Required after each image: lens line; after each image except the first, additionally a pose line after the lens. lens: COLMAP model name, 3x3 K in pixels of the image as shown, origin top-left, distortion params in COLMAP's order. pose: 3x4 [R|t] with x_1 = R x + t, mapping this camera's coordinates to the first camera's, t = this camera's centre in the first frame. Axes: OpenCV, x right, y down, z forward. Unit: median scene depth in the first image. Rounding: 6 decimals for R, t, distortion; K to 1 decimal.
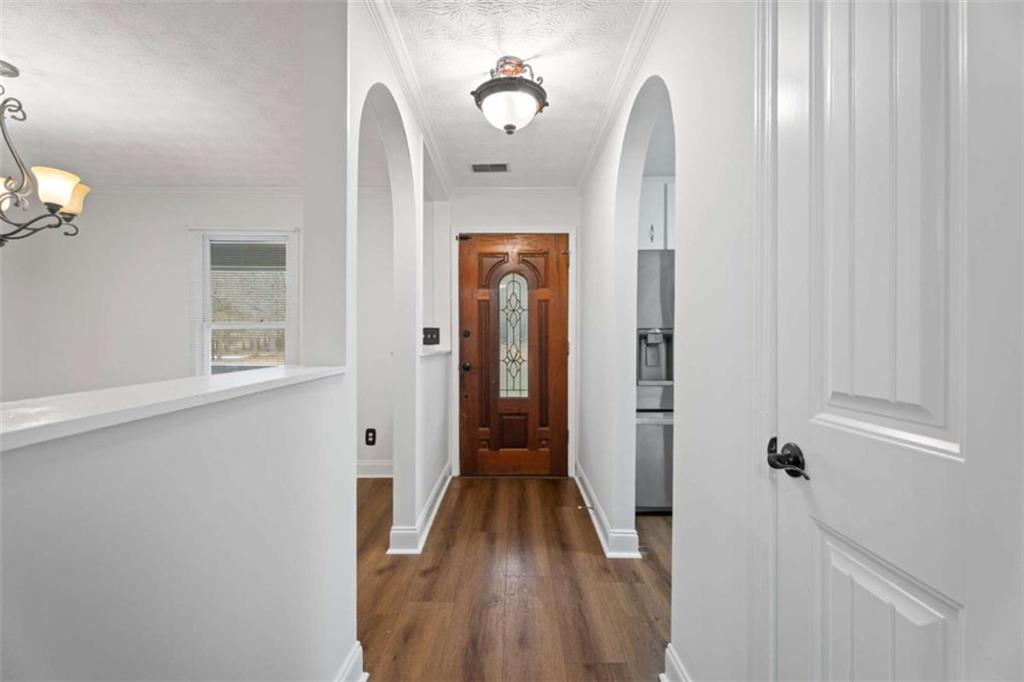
lens RADIAL K [[454.3, 0, 508.4], [0, 454.3, 344.4], [0, 0, 1]] dist [0.000891, -0.000658]
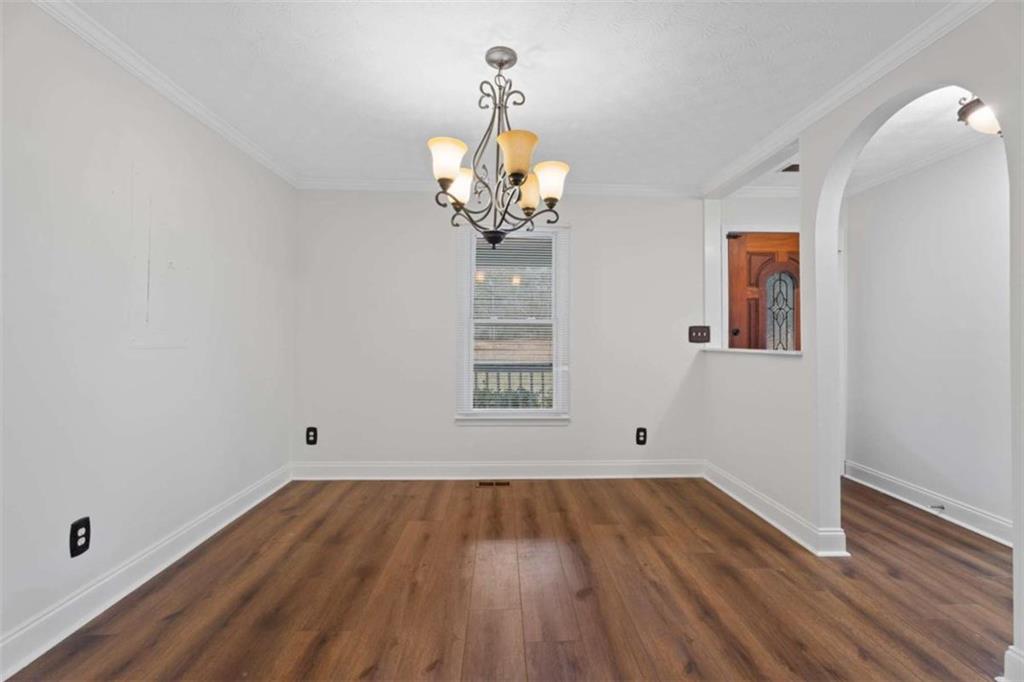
lens RADIAL K [[454.3, 0, 512.0], [0, 454.3, 333.0], [0, 0, 1]] dist [0.000891, -0.000658]
pose [[0.999558, 0.001967, 0.029671, -0.614221], [-0.001339, 0.999775, -0.021182, 0.000359], [-0.029706, 0.021133, 0.999335, 0.015463]]
